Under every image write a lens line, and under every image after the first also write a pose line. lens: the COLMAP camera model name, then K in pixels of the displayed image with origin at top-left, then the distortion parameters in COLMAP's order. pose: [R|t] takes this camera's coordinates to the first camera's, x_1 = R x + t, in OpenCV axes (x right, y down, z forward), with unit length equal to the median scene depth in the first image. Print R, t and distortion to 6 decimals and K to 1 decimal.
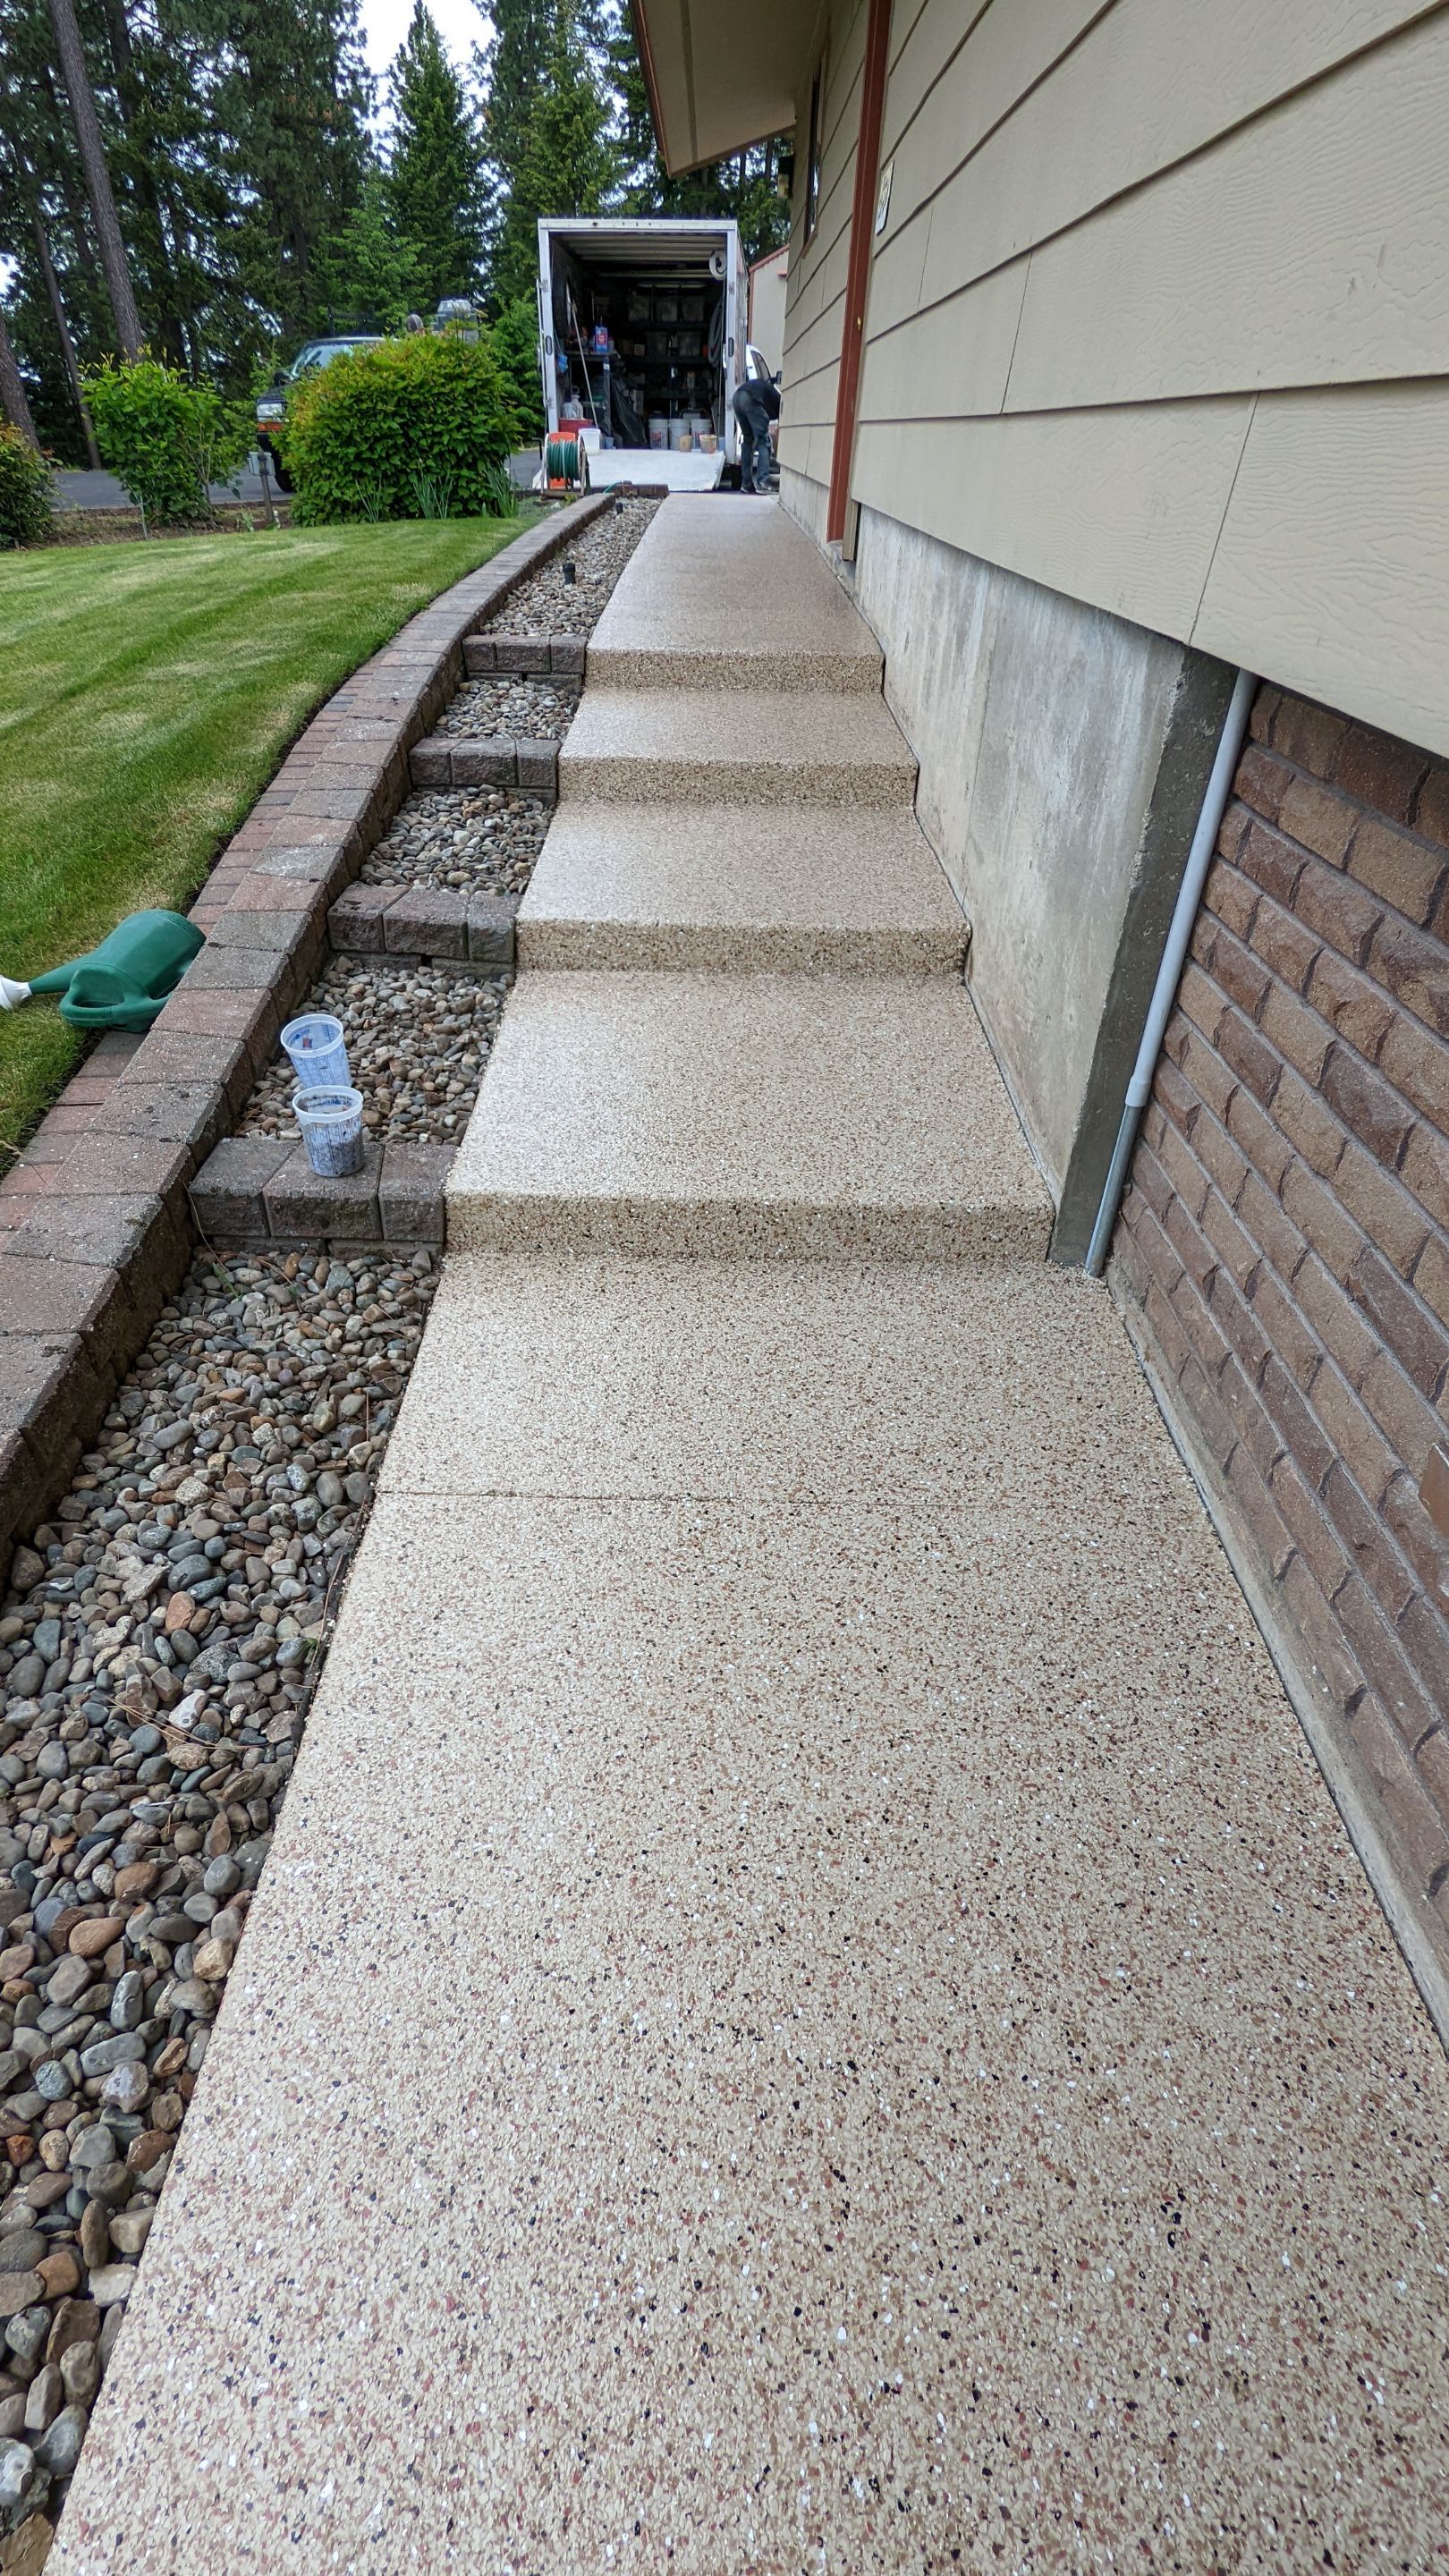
lens RADIAL K [[1209.0, 0, 719.6], [0, 1209.0, 1289.1], [0, 0, 1]] dist [0.006067, -0.000539]
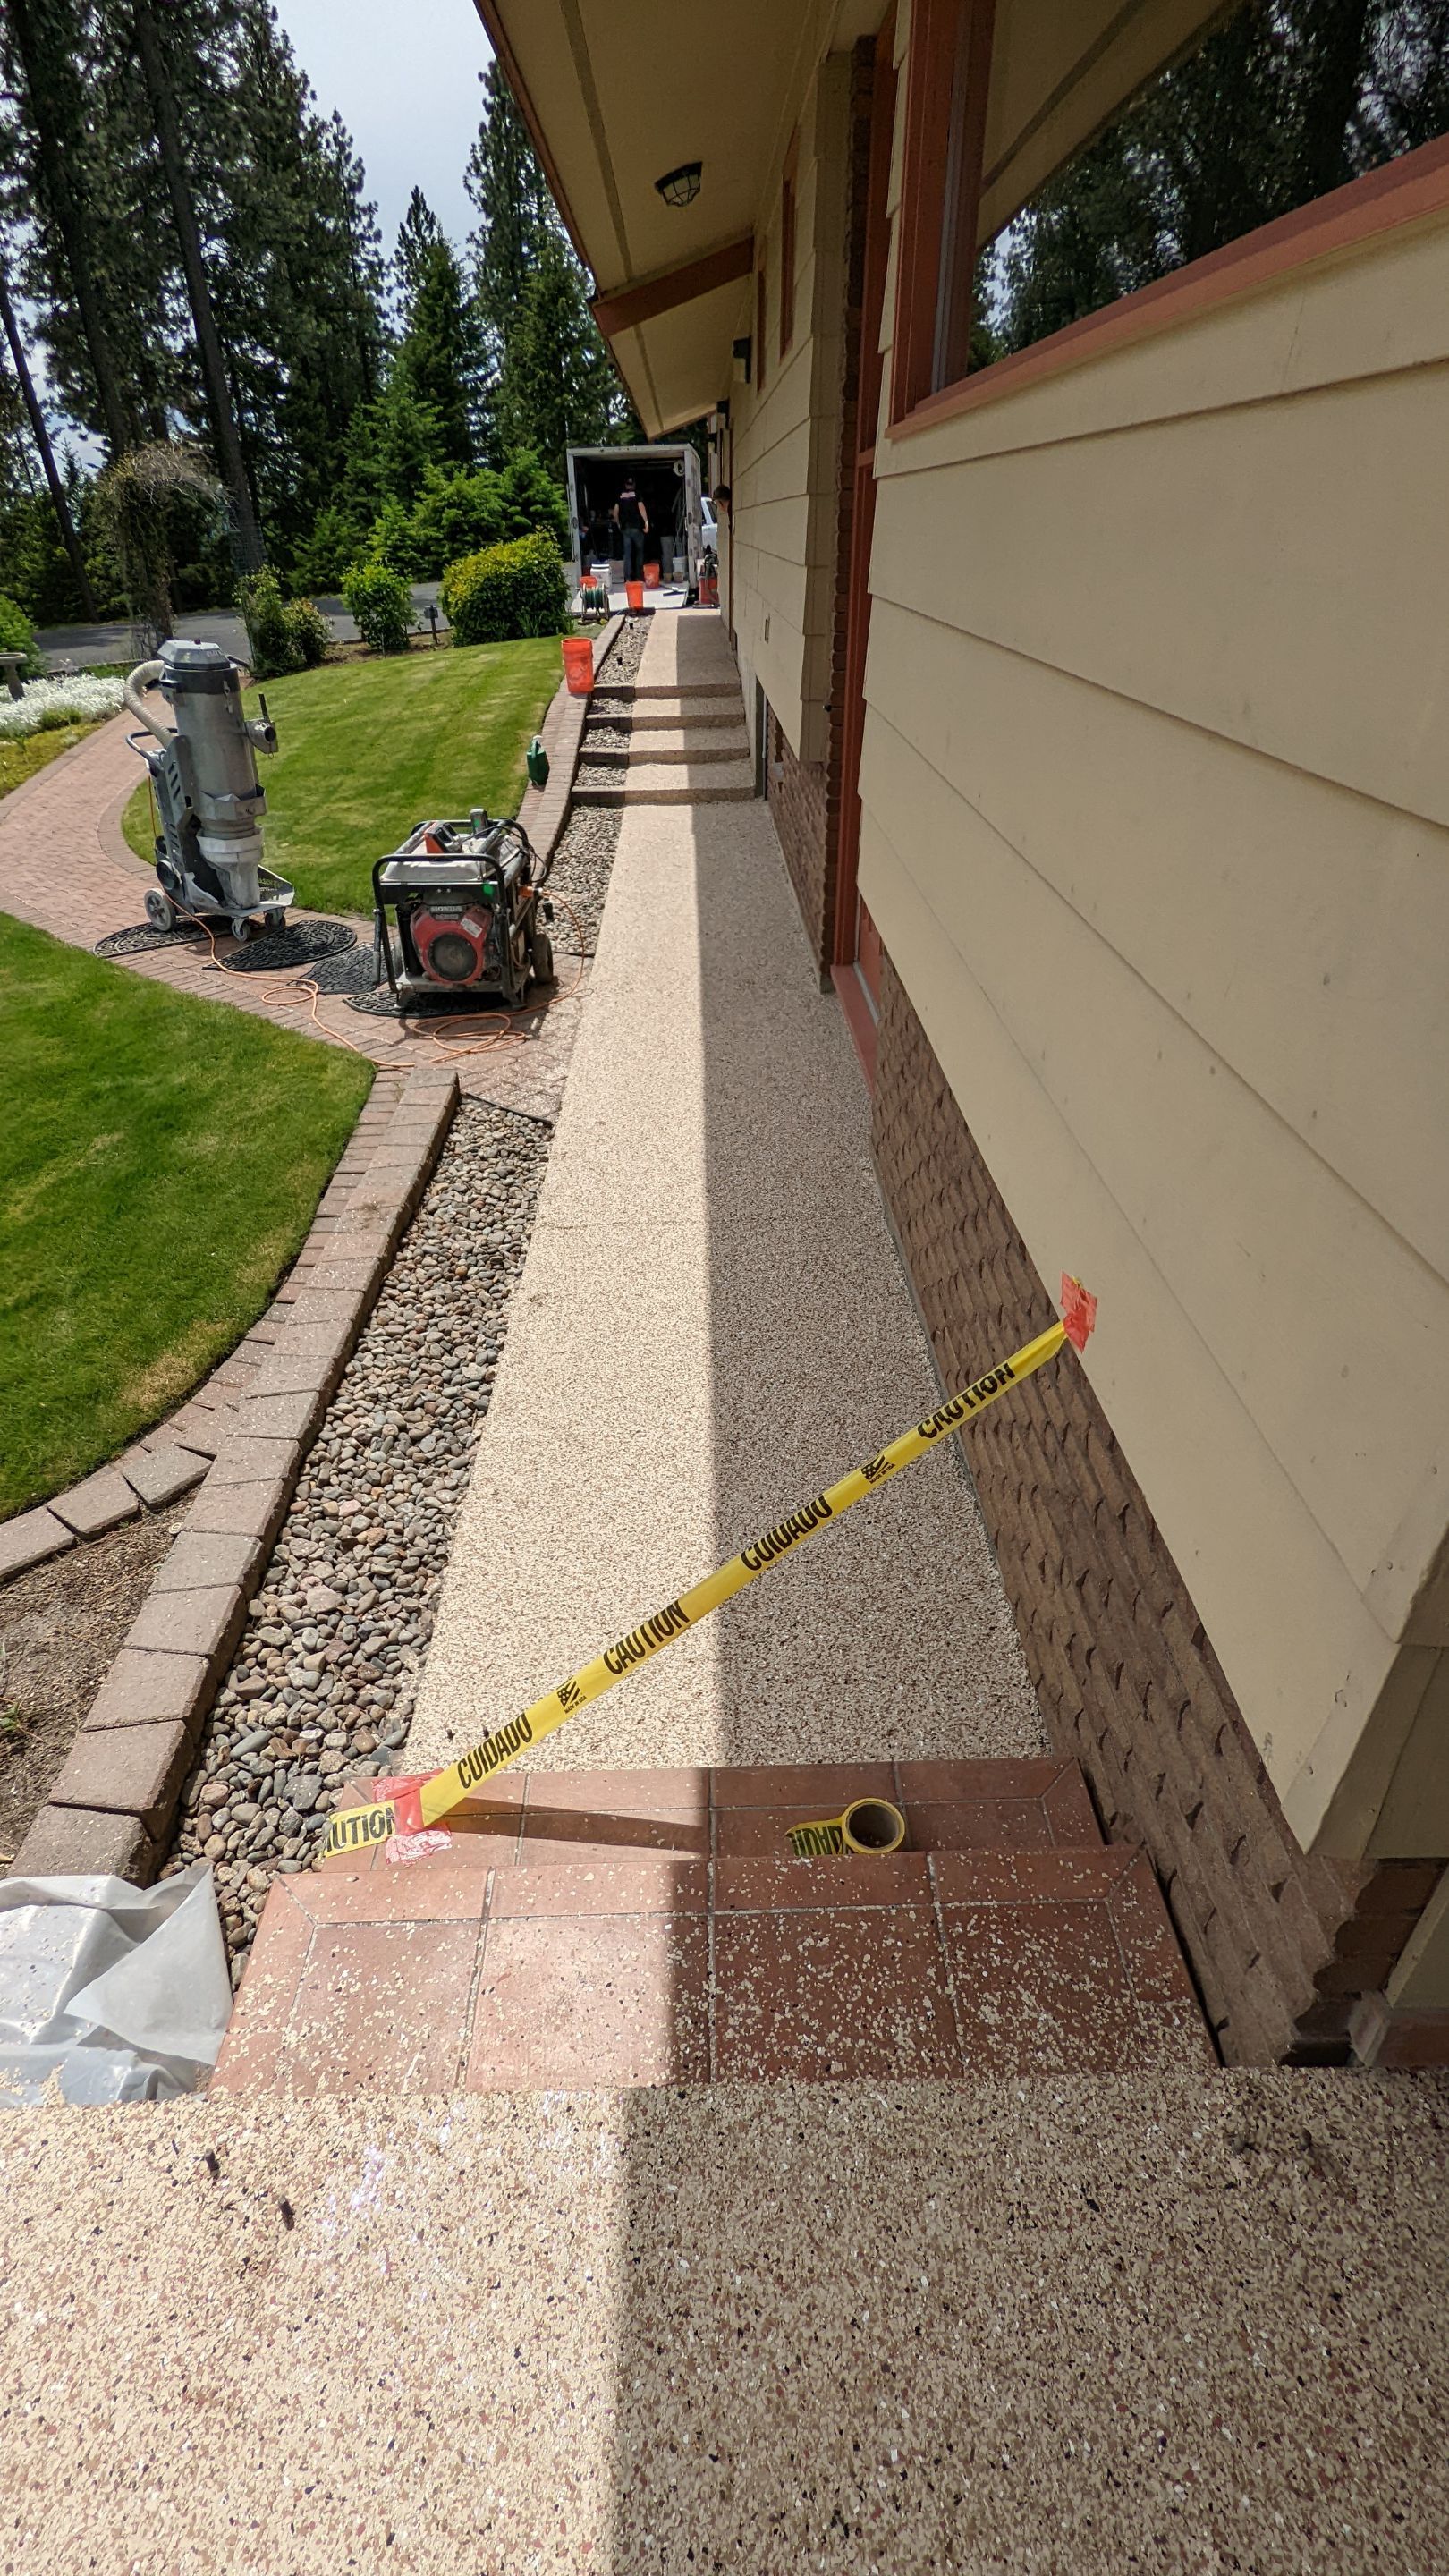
lens RADIAL K [[1209.0, 0, 719.6], [0, 1209.0, 1289.1], [0, 0, 1]] dist [0.006067, -0.000539]
pose [[0.998912, -0.045813, -0.008681, 0.014170], [0.045304, 0.997625, -0.051880, 0.285957], [0.011037, 0.051430, 0.998616, -0.486020]]
